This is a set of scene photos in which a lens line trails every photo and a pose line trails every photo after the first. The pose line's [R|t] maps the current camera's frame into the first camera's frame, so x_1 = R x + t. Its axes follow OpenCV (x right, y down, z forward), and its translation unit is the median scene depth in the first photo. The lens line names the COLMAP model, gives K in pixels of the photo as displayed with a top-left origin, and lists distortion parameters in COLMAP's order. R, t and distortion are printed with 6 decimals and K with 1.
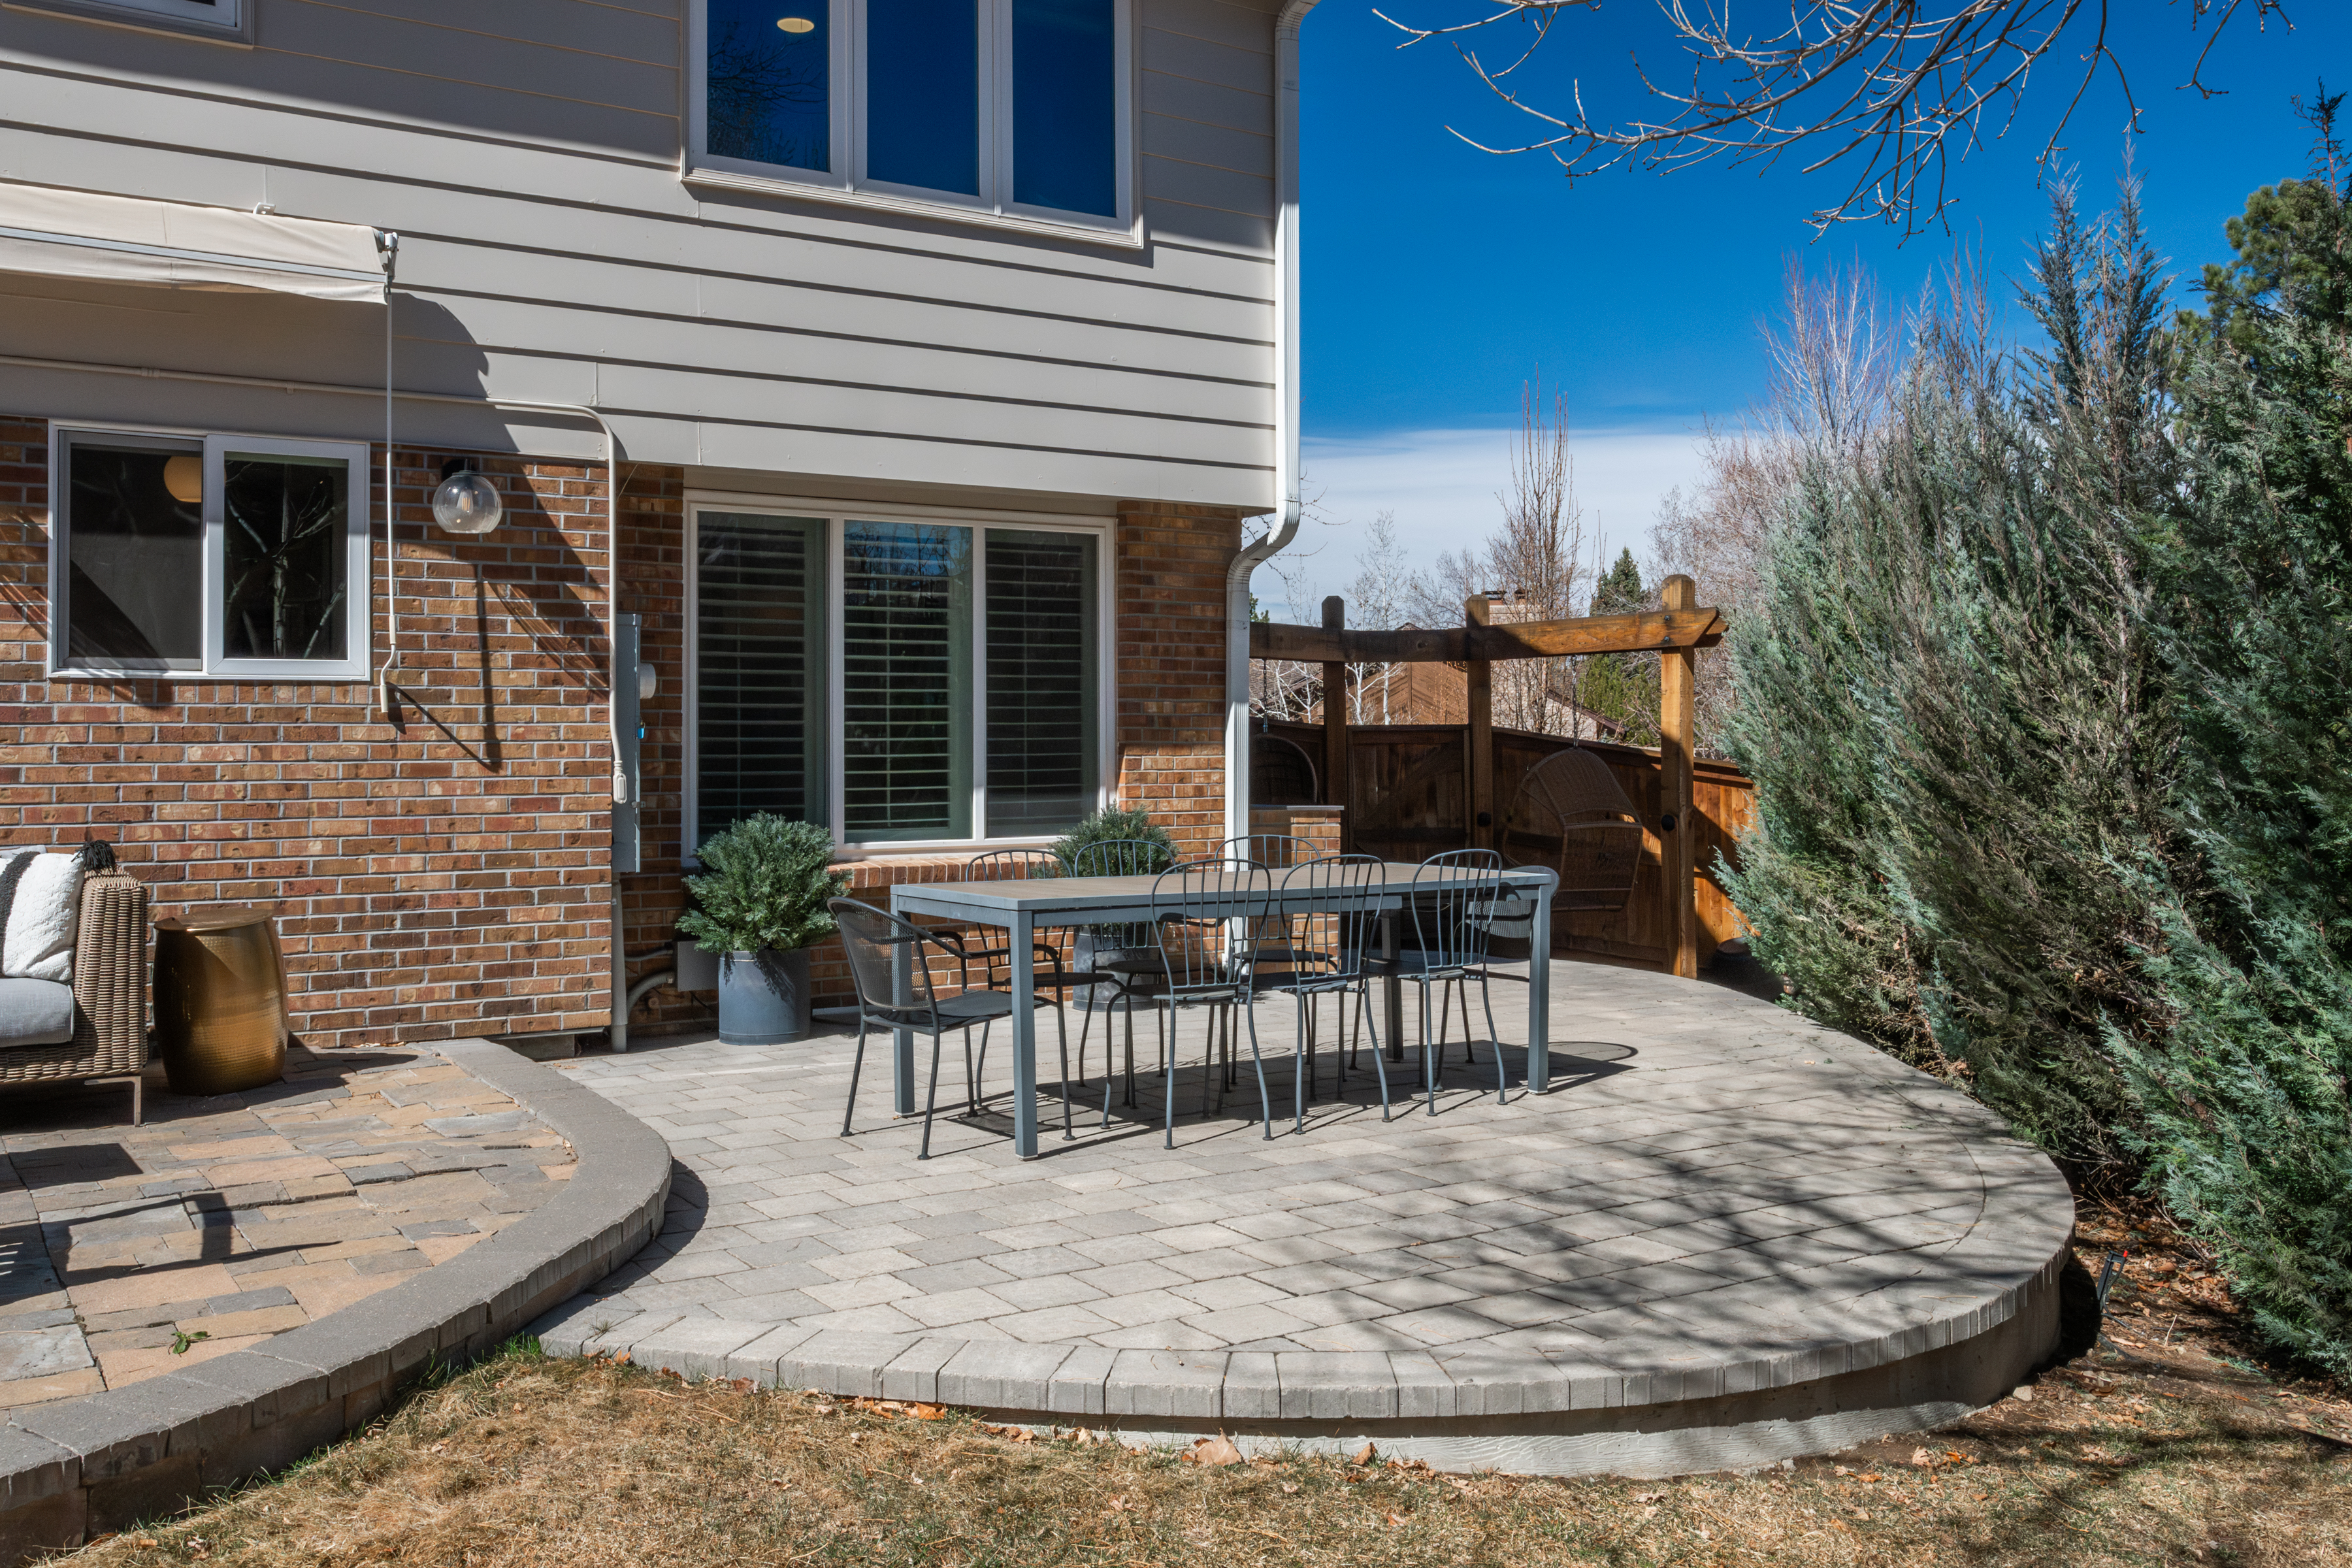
lens RADIAL K [[2017.6, 0, 1191.6], [0, 2017.6, 689.0], [0, 0, 1]] dist [-0.005612, 0.009567]
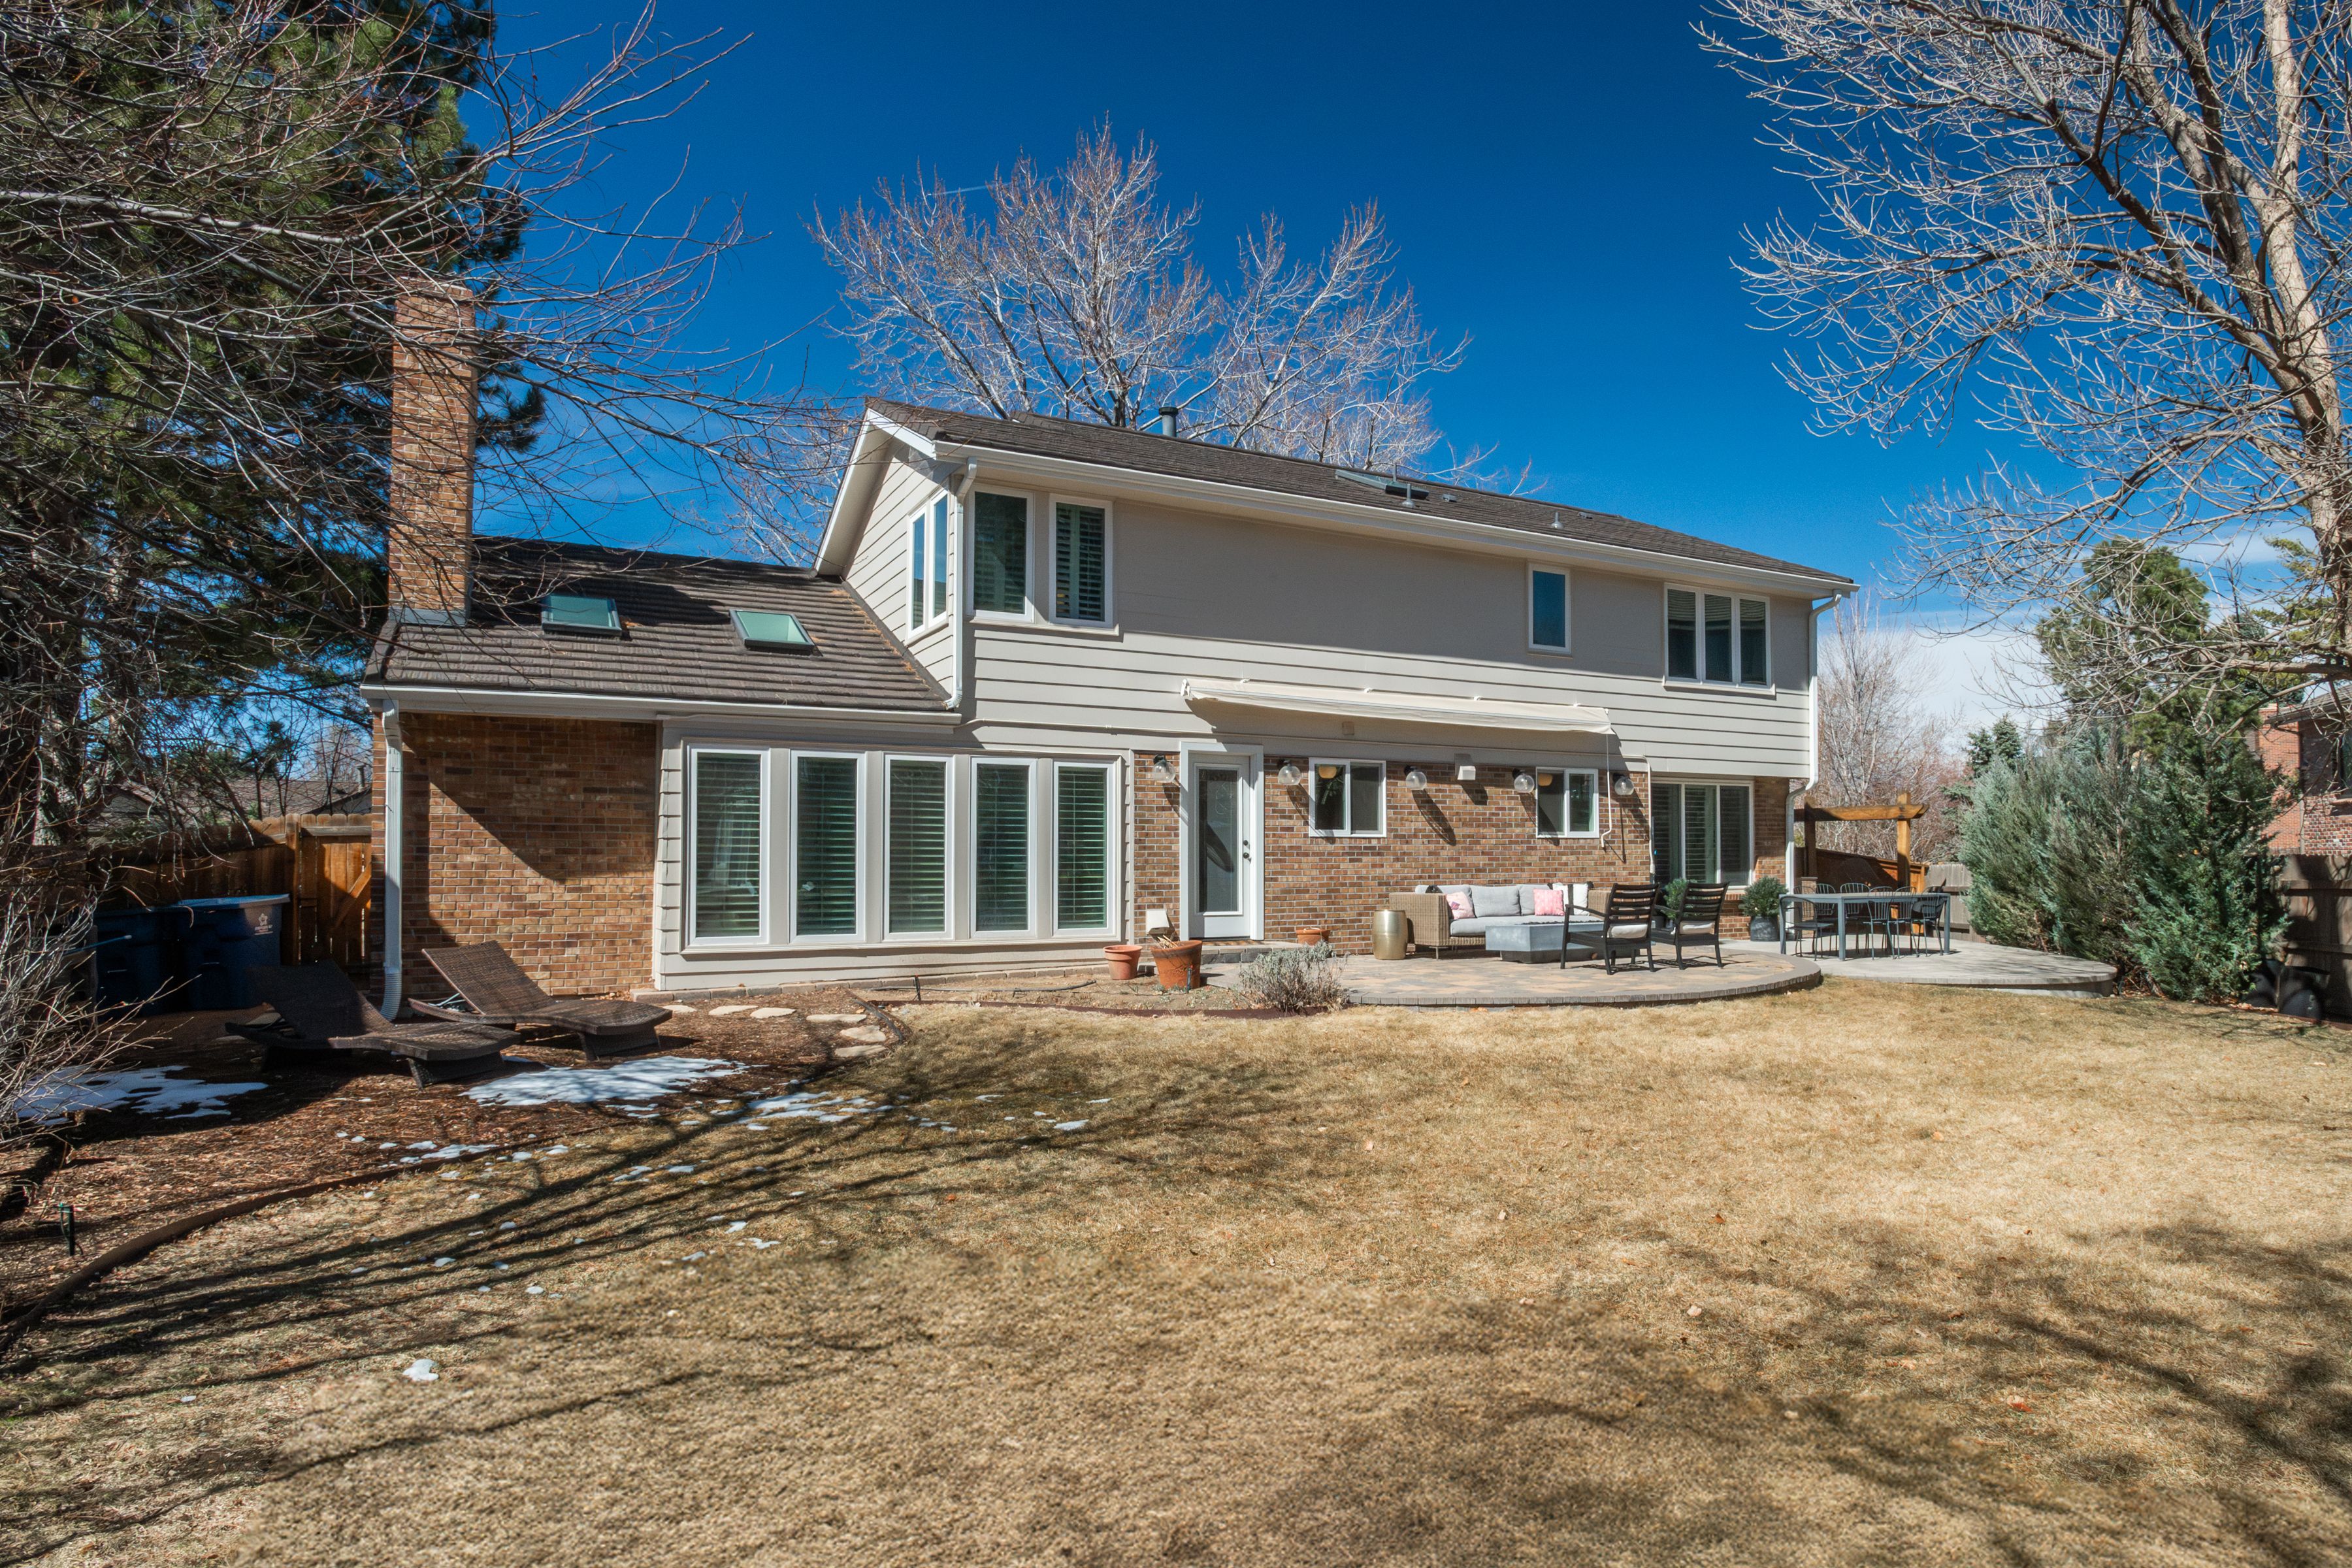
lens RADIAL K [[1381.3, 0, 1295.8], [0, 1381.3, 823.8], [0, 0, 1]] dist [-0.000305, 0.000357]
pose [[0.999633, 0.004118, -0.026765, -0.791400], [-0.003887, 0.999955, 0.008672, -0.042395], [0.026800, -0.008565, 0.999604, -1.278658]]
